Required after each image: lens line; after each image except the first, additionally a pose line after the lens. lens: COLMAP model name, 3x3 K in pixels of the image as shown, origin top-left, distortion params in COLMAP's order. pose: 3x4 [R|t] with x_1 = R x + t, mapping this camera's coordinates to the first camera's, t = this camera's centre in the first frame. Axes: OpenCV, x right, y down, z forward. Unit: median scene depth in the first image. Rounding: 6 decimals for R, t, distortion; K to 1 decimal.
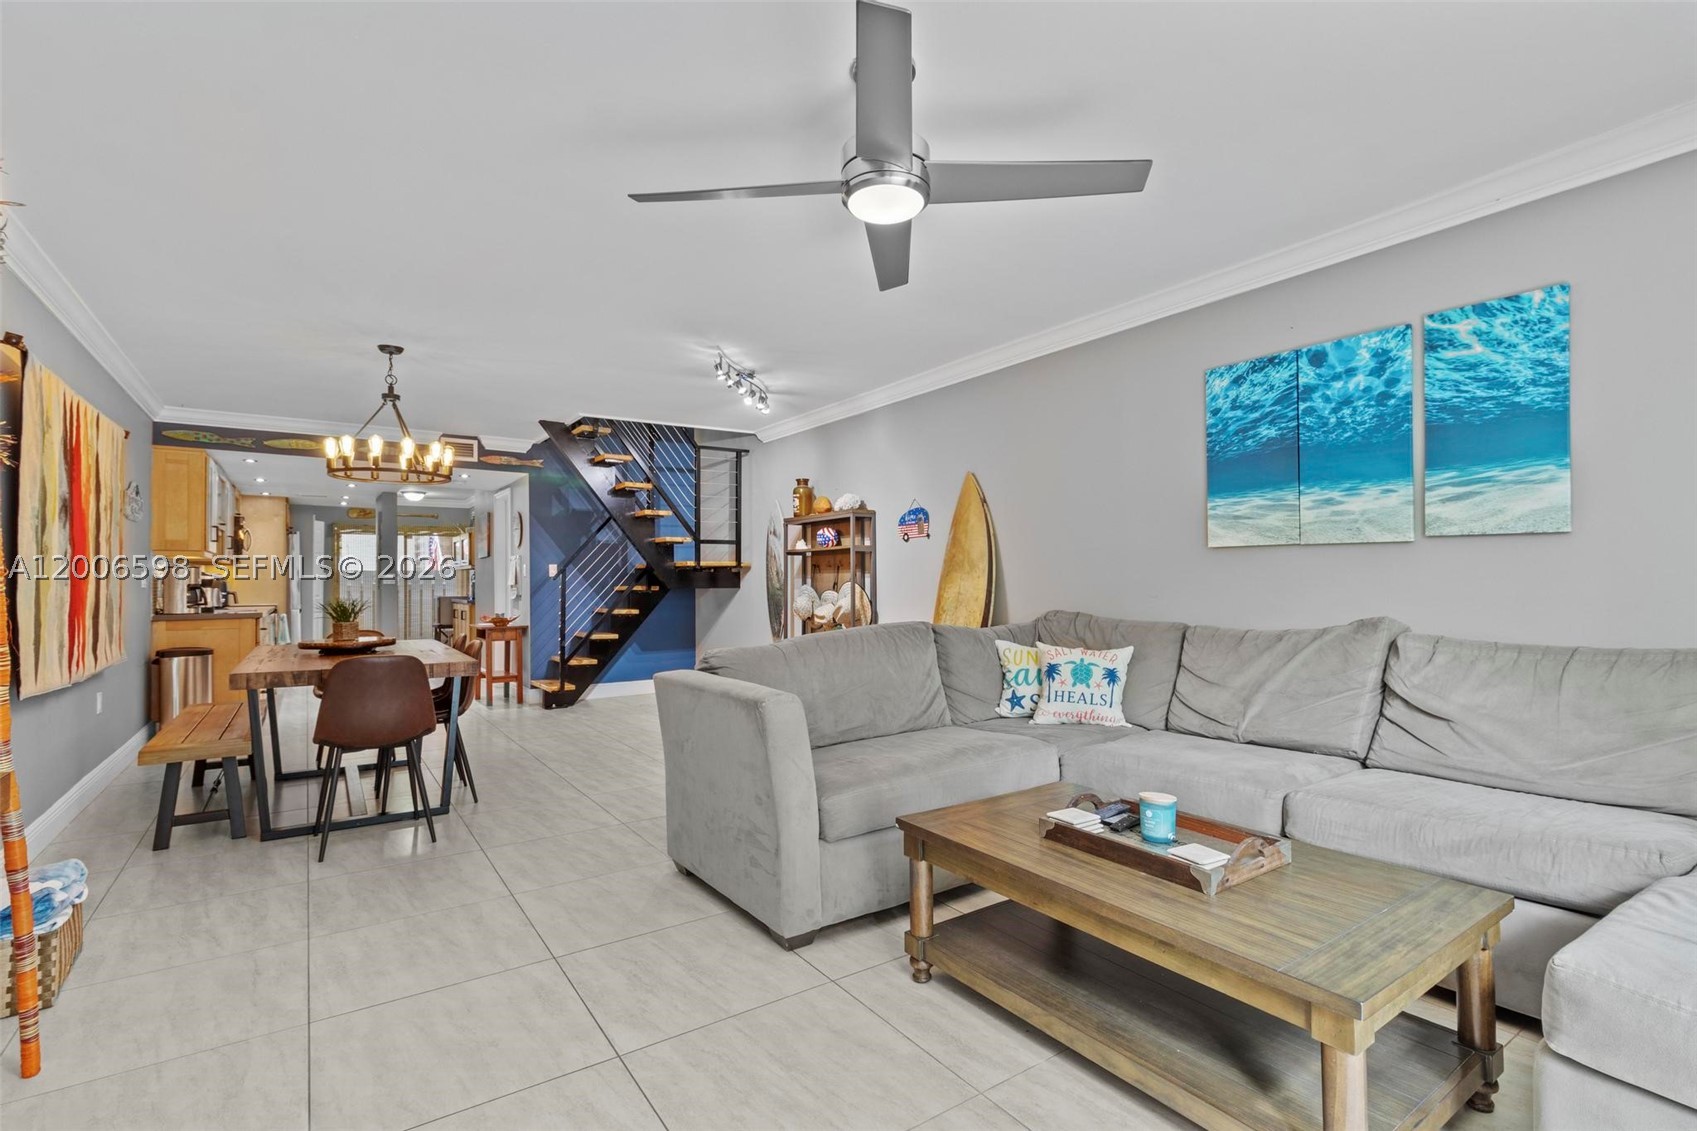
lens RADIAL K [[790.9, 0, 855.3], [0, 790.9, 567.6], [0, 0, 1]] dist [0.004841, 0.000292]
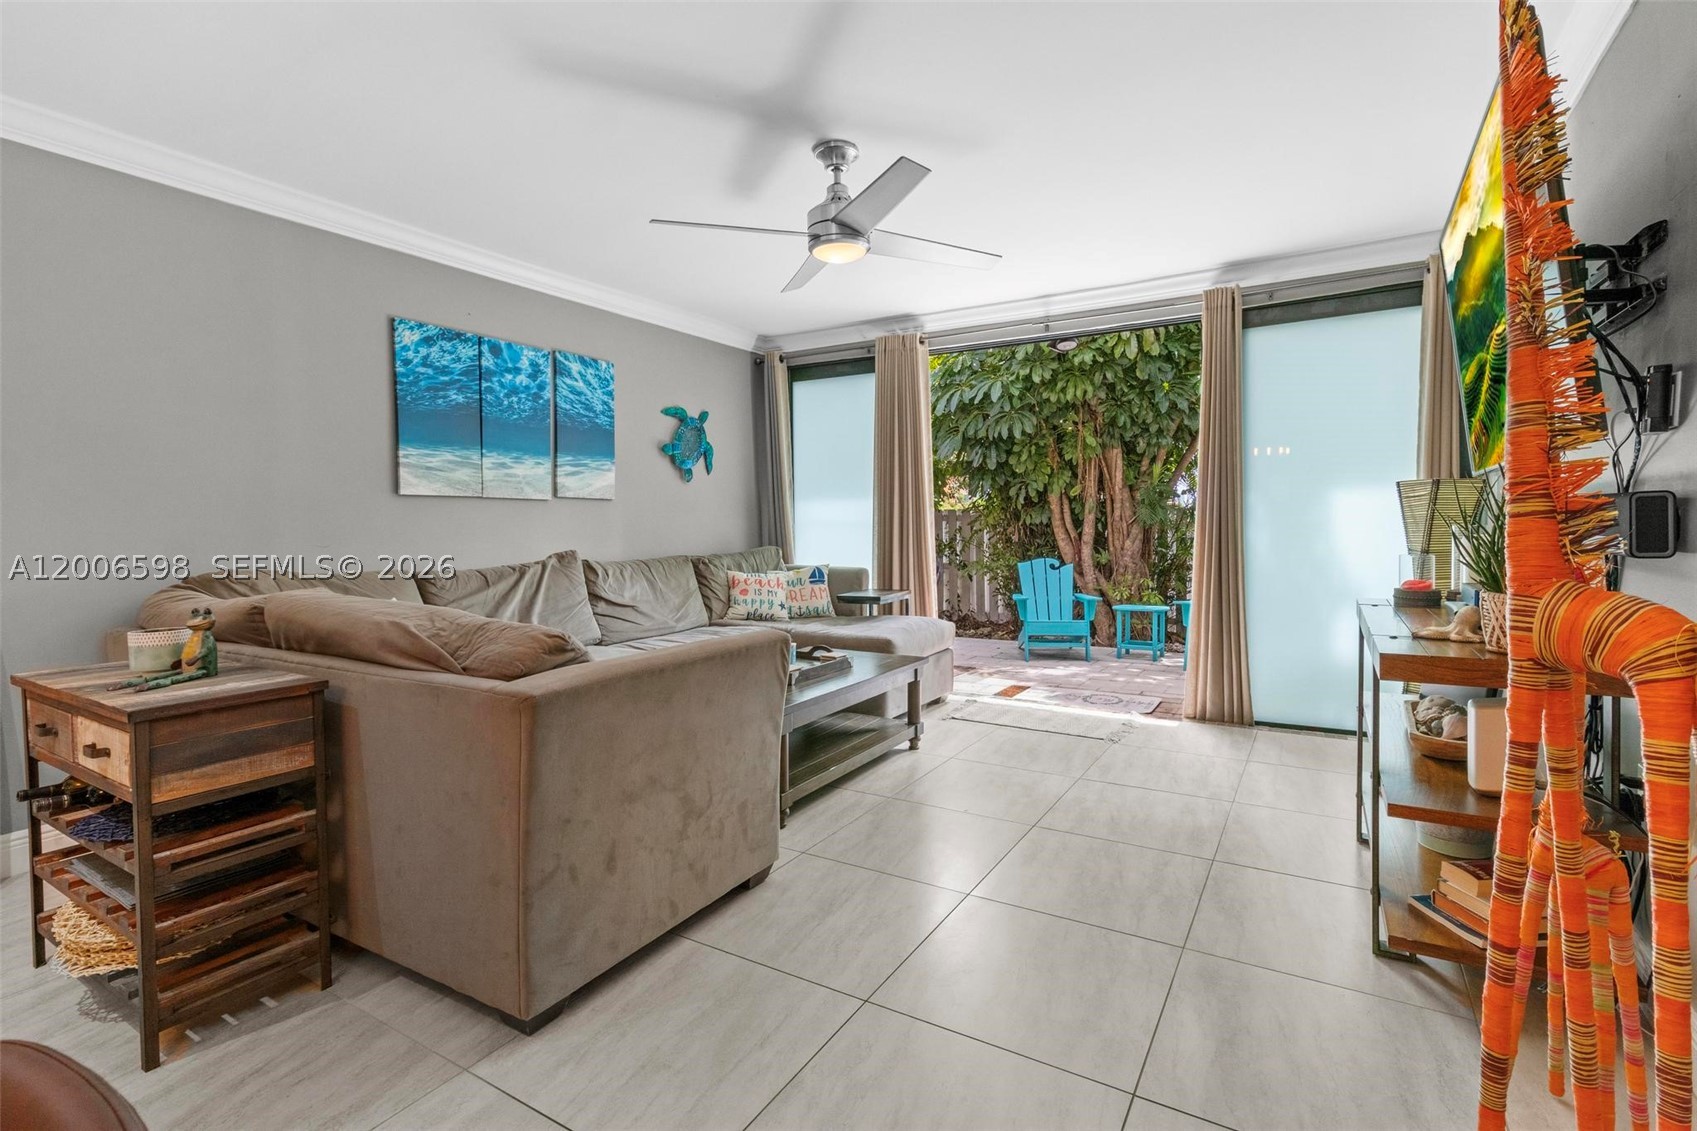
lens RADIAL K [[790.9, 0, 853.4], [0, 790.9, 554.5], [0, 0, 1]] dist [0.004841, 0.000292]
pose [[-0.407418, -0.021834, 0.912981, -0.811107], [0.001827, 0.999693, 0.024722, 0.030731], [-0.913240, 0.011740, -0.407253, 1.005704]]
